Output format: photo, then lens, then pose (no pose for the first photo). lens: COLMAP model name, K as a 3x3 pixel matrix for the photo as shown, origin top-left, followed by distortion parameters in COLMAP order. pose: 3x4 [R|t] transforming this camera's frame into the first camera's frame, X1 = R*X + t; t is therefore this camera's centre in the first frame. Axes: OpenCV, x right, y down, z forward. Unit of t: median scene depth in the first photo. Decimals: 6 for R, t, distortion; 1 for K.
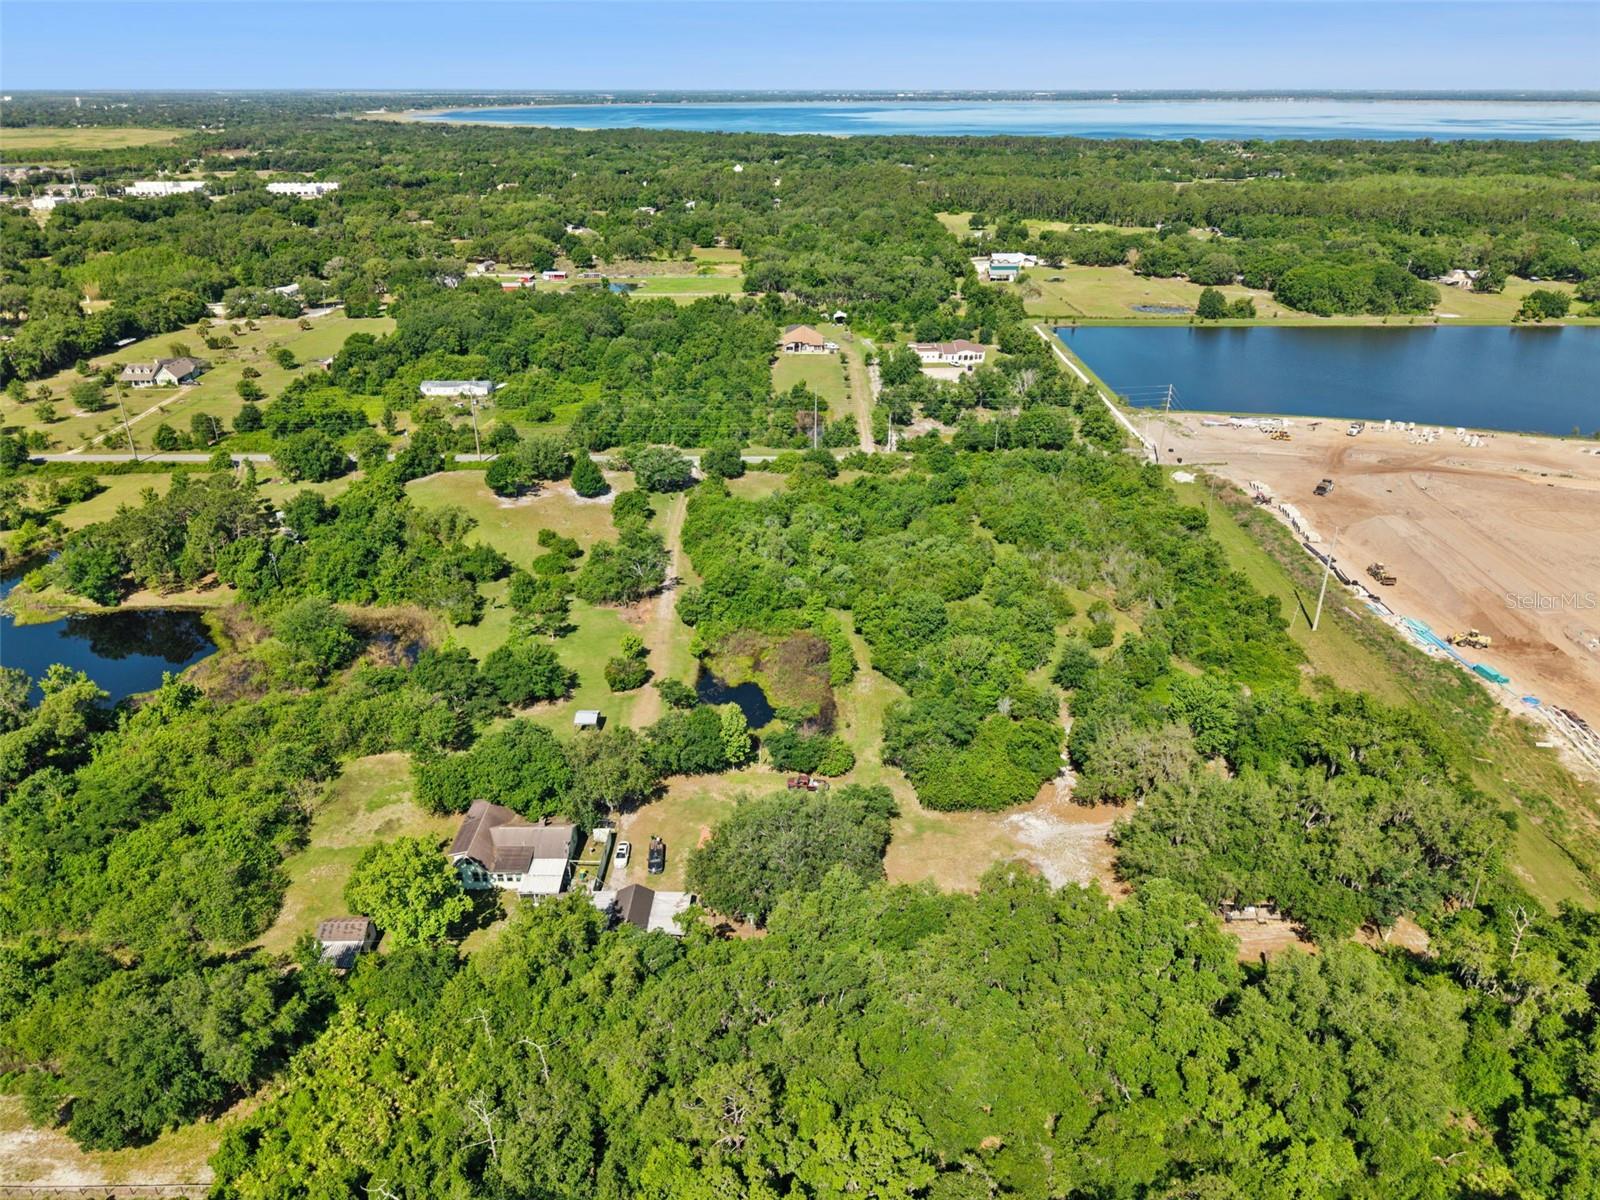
lens RADIAL K [[1095.1, 0, 800.0], [0, 1095.1, 600.0], [0, 0, 1]] dist [0.008607, -0.004577]
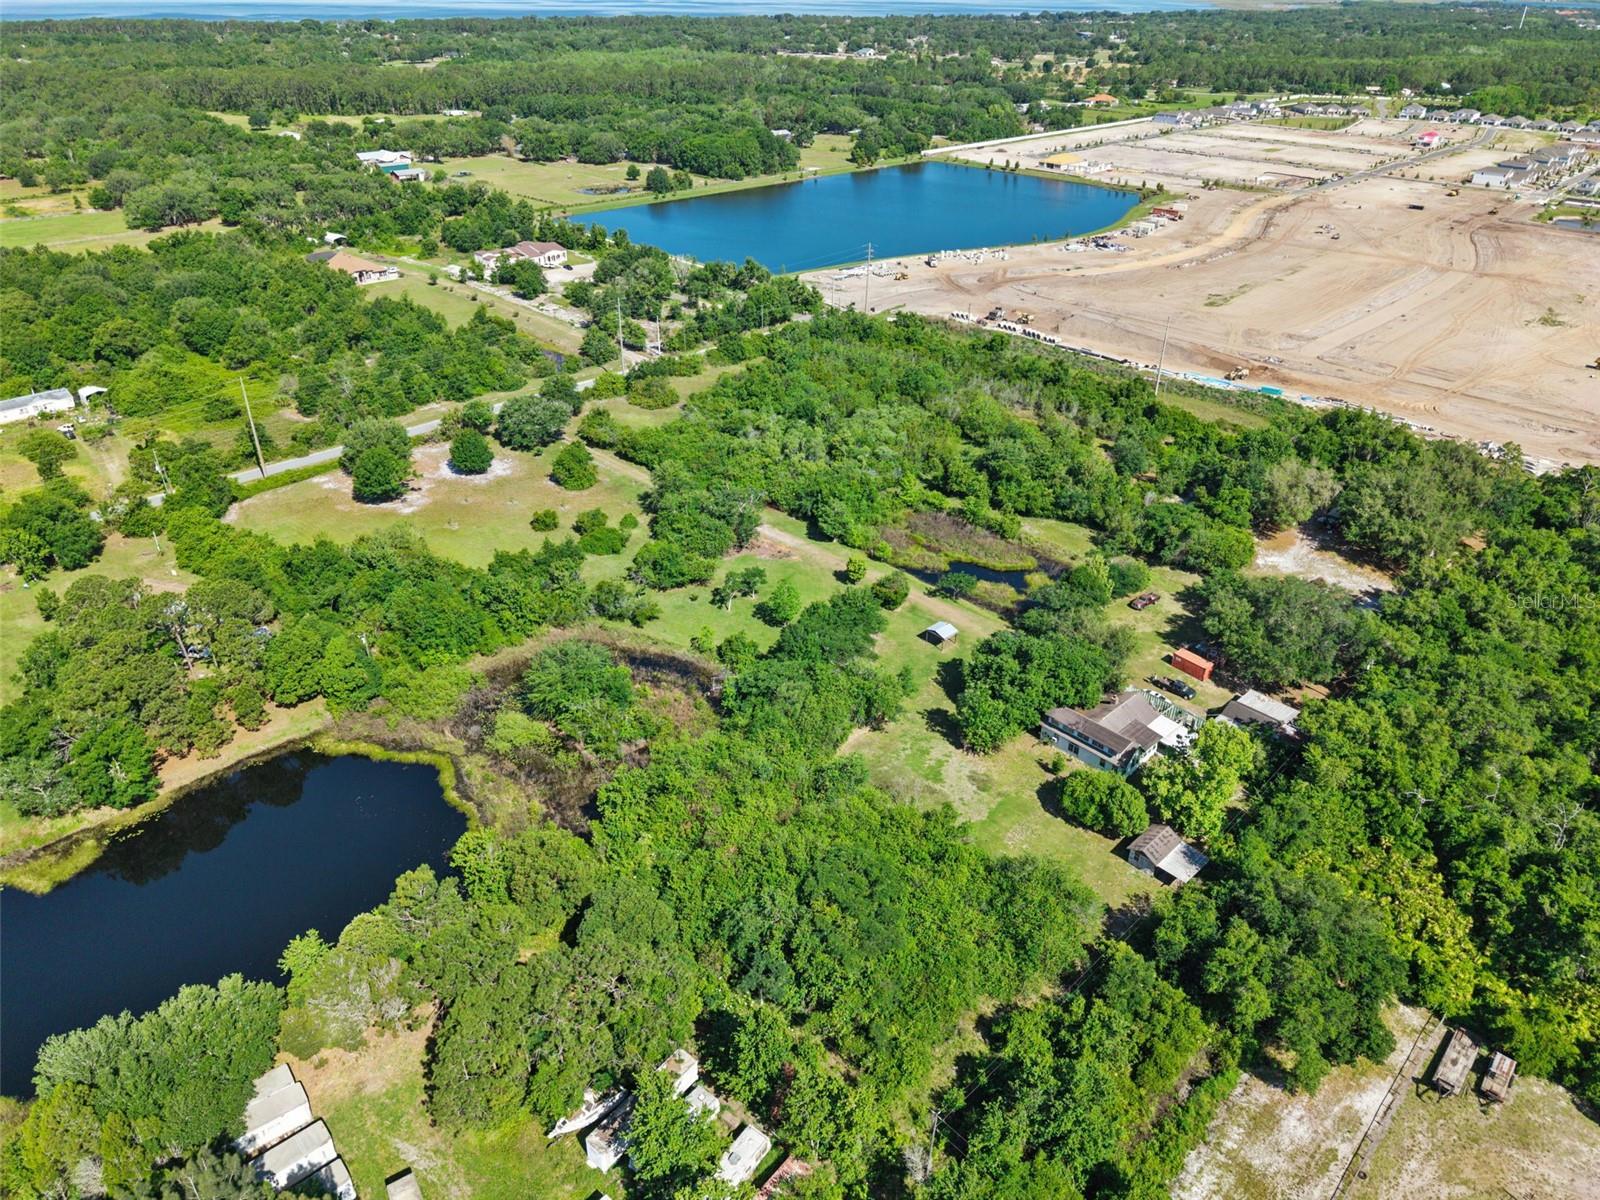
lens RADIAL K [[1080.0, 0, 793.3], [0, 1080.0, 596.7], [0, 0, 1]] dist [0.020669, -0.021106]
pose [[0.705272, -0.343432, 0.620198, -0.326497], [0.285350, 0.938352, 0.195117, -0.055746], [-0.648974, 0.039364, 0.759792, 0.124827]]
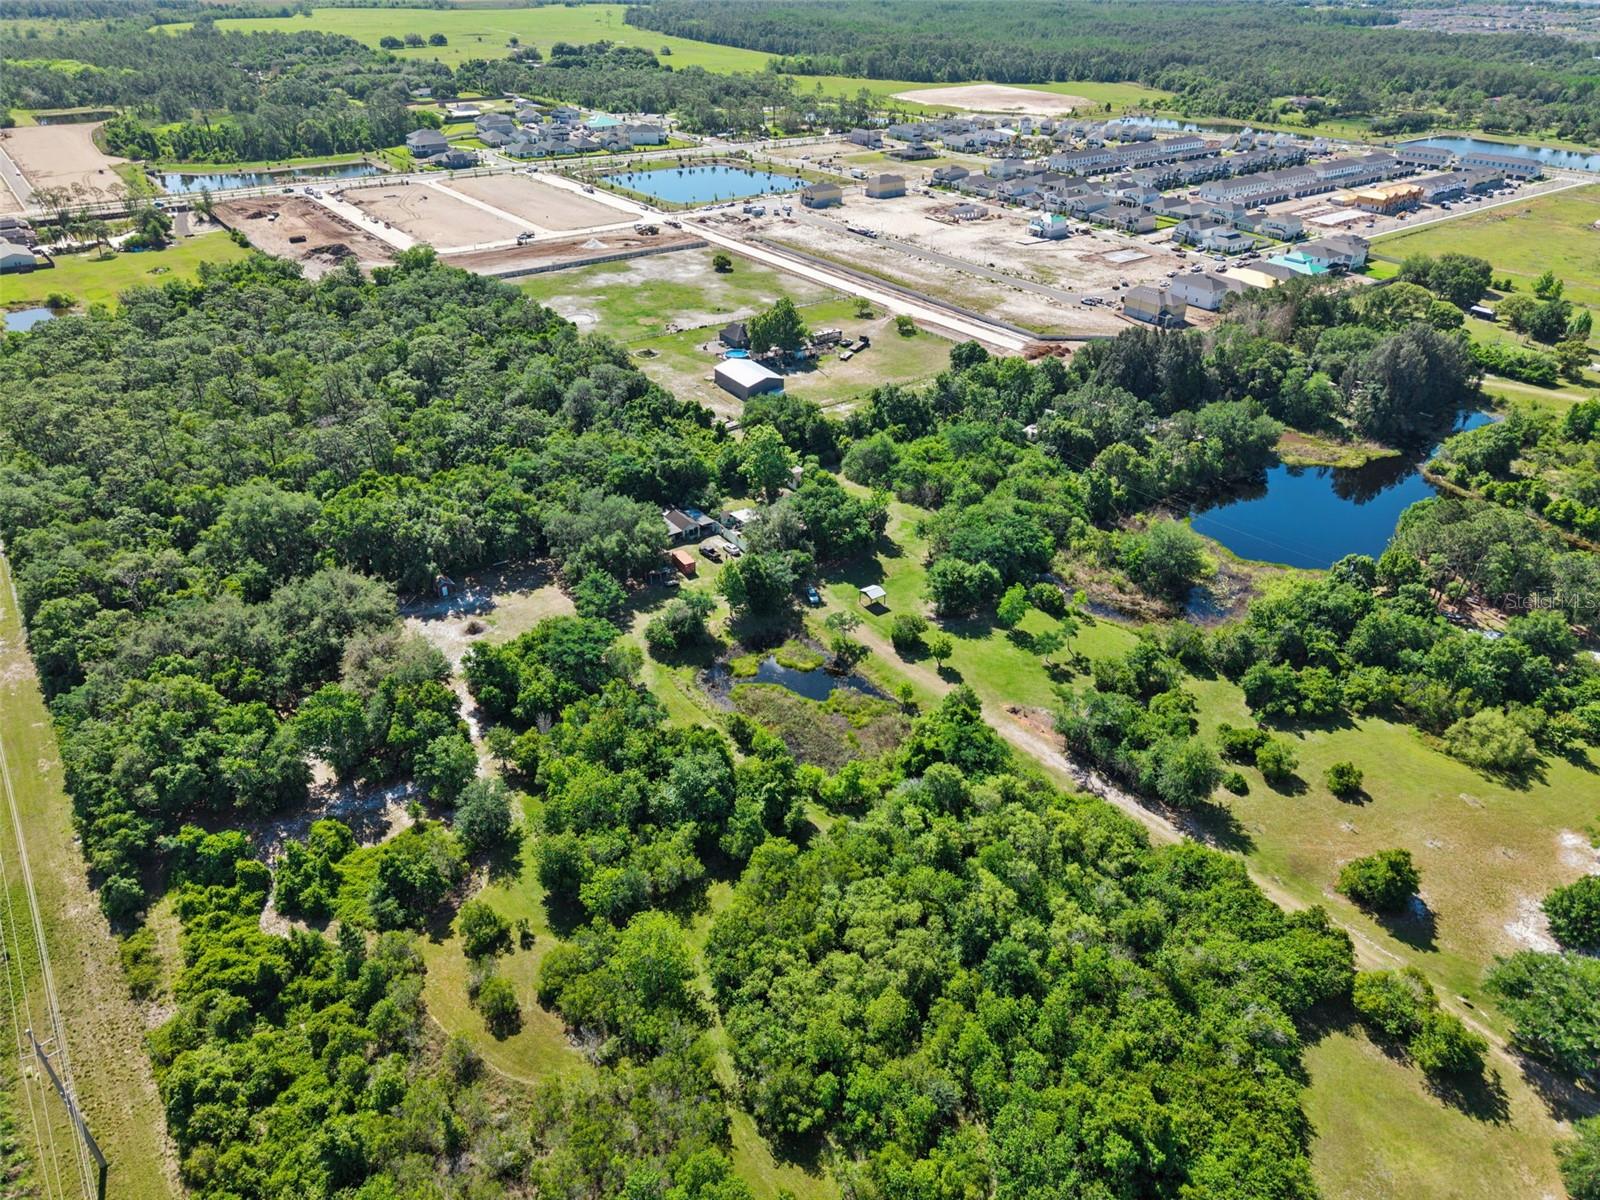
lens RADIAL K [[1078.3, 0, 809.1], [0, 1078.3, 598.6], [0, 0, 1]] dist [0.039158, -0.056959]
pose [[-0.785182, 0.314491, -0.533465, 0.174844], [-0.273929, 0.596200, 0.754658, -0.267763], [0.555385, 0.738675, -0.381977, 0.517667]]
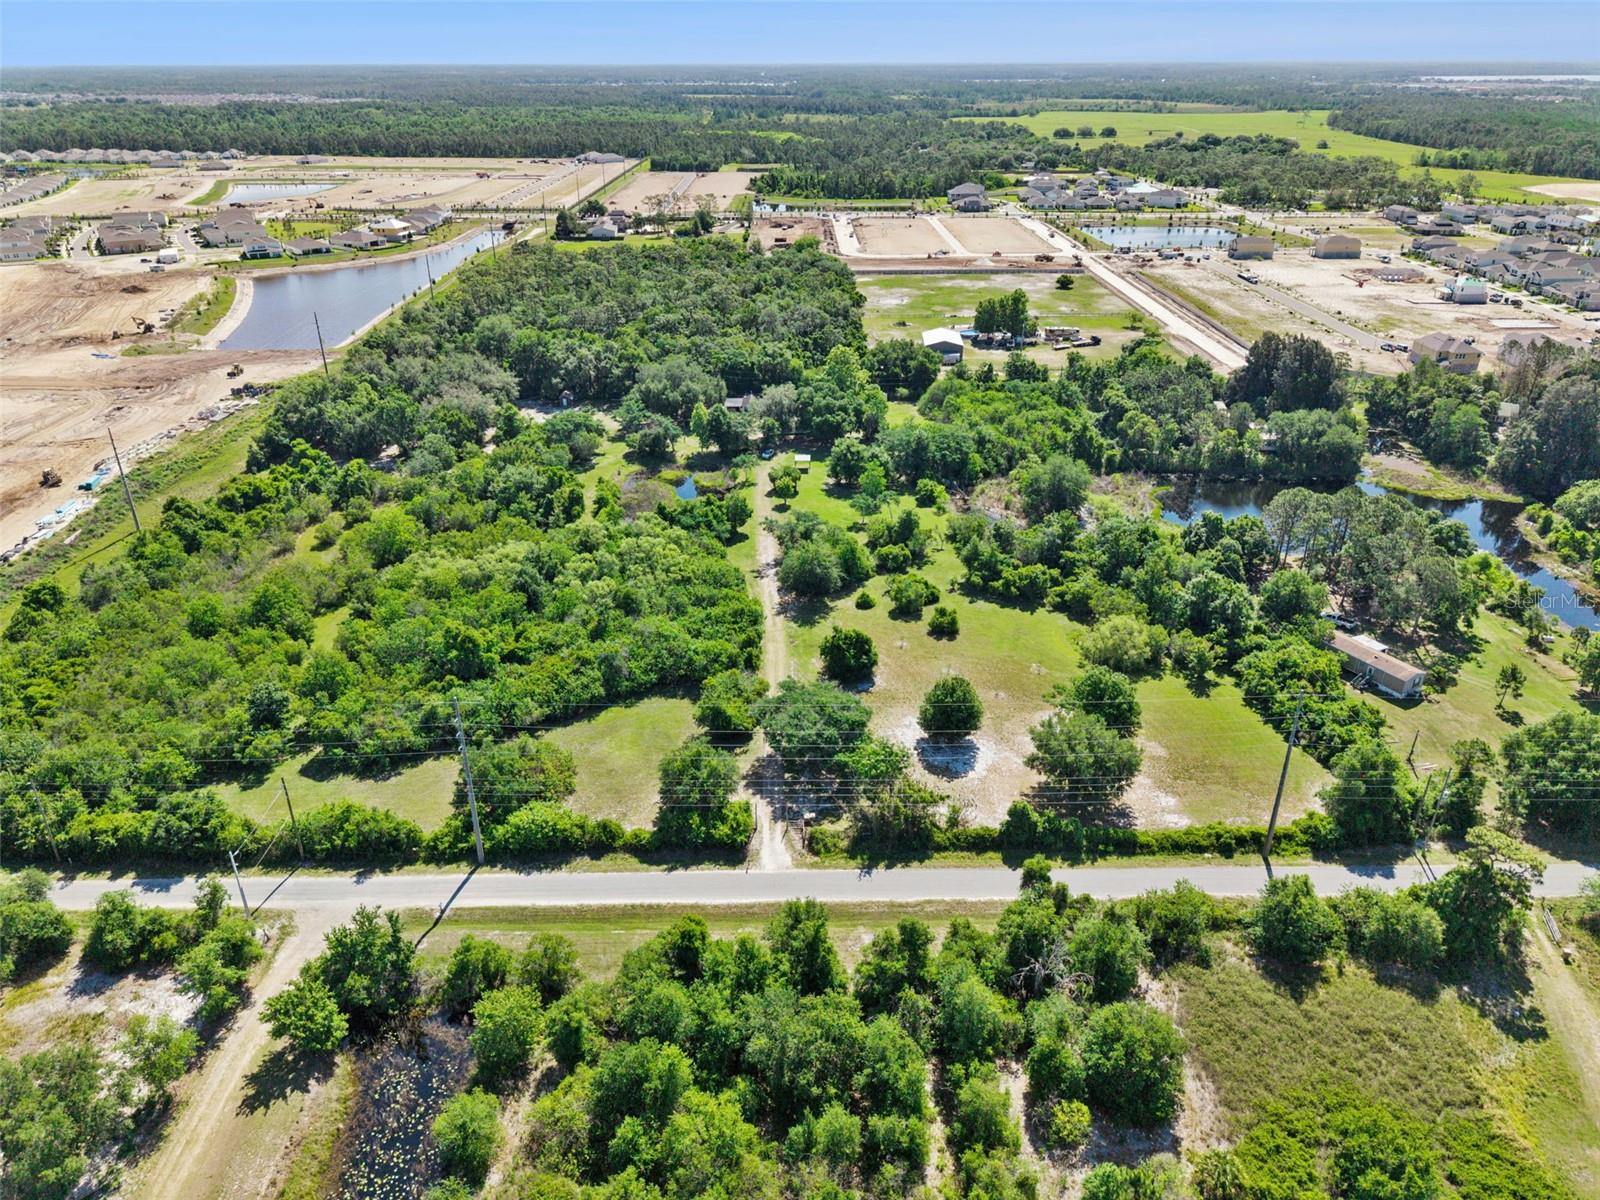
lens RADIAL K [[1095.1, 0, 800.0], [0, 1095.1, 600.0], [0, 0, 1]] dist [0.008607, -0.004577]
pose [[-0.999765, 0.015481, -0.015199, -0.059430], [-0.002194, 0.624844, 0.780746, -0.325388], [0.021583, 0.780596, -0.624663, 0.750326]]
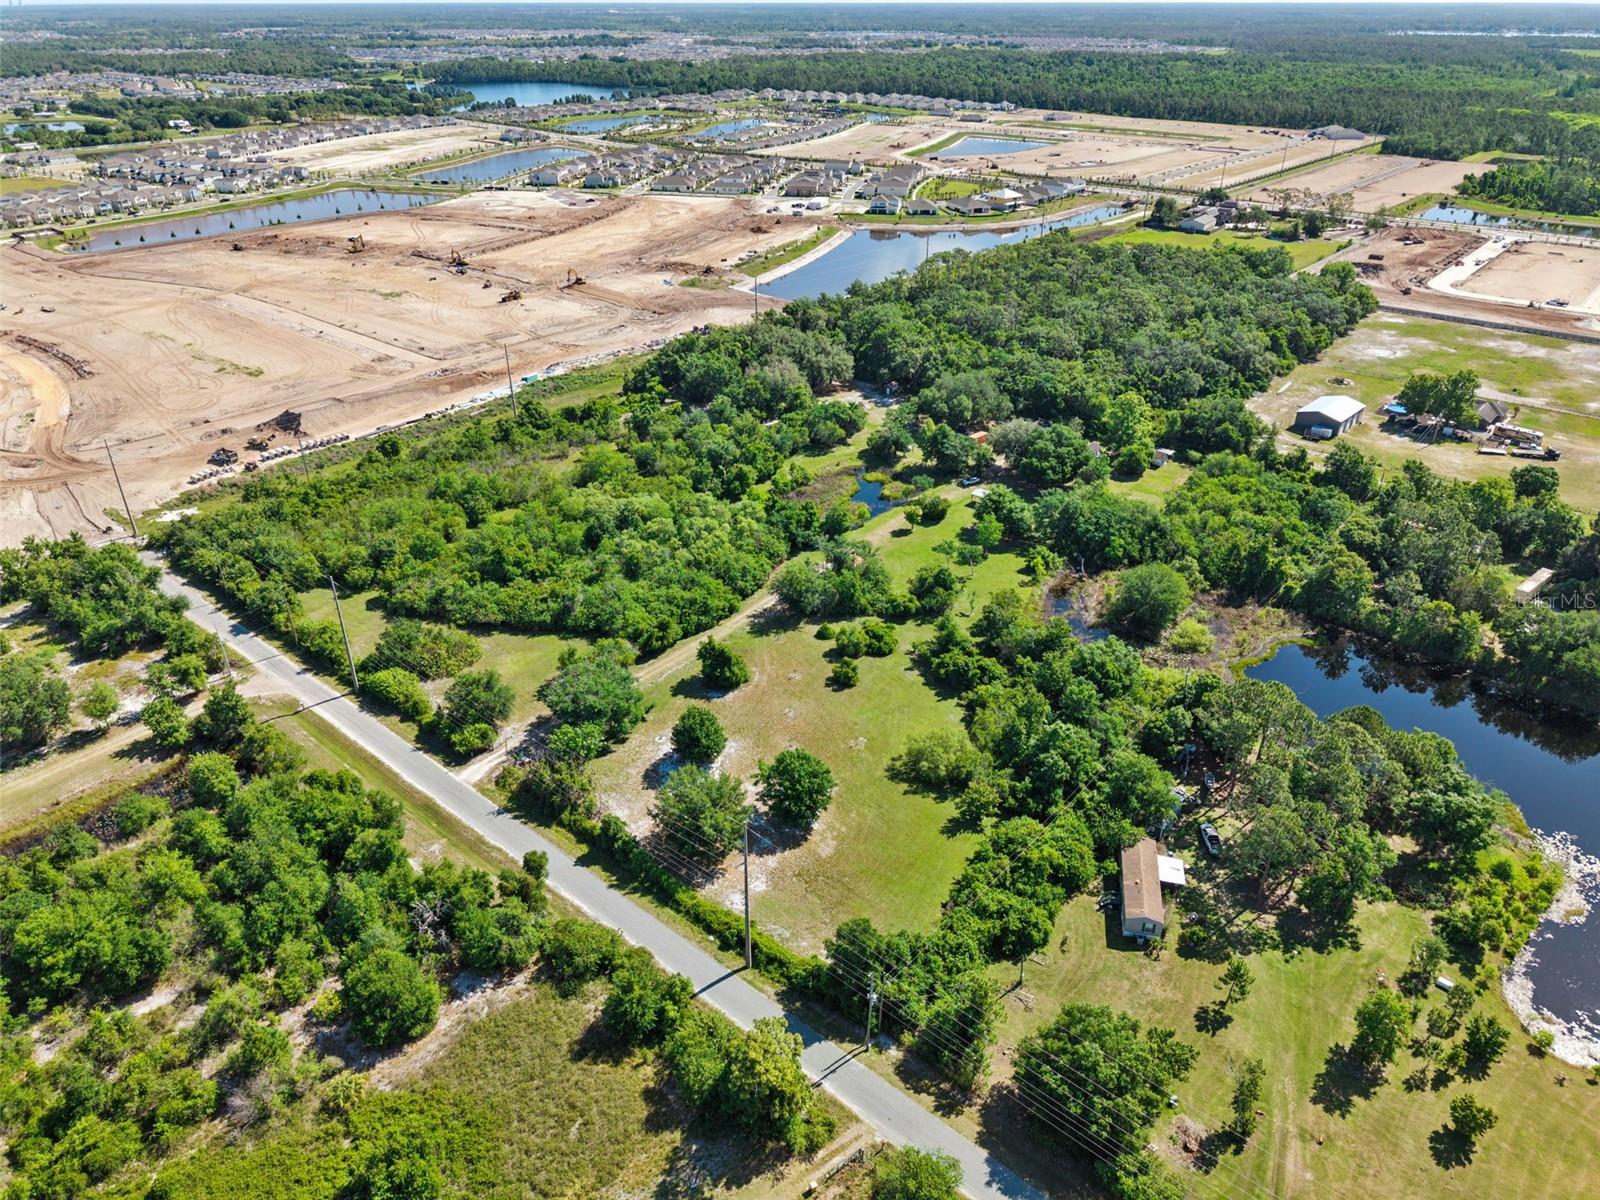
lens RADIAL K [[1050.7, 0, 805.9], [0, 1050.7, 630.0], [0, 0, 1]] dist [0.018876, -0.017310]
pose [[-0.769145, -0.325030, 0.550247, -0.308955], [0.273807, 0.610378, 0.743282, -0.327254], [-0.577447, 0.722354, -0.380473, 0.666104]]
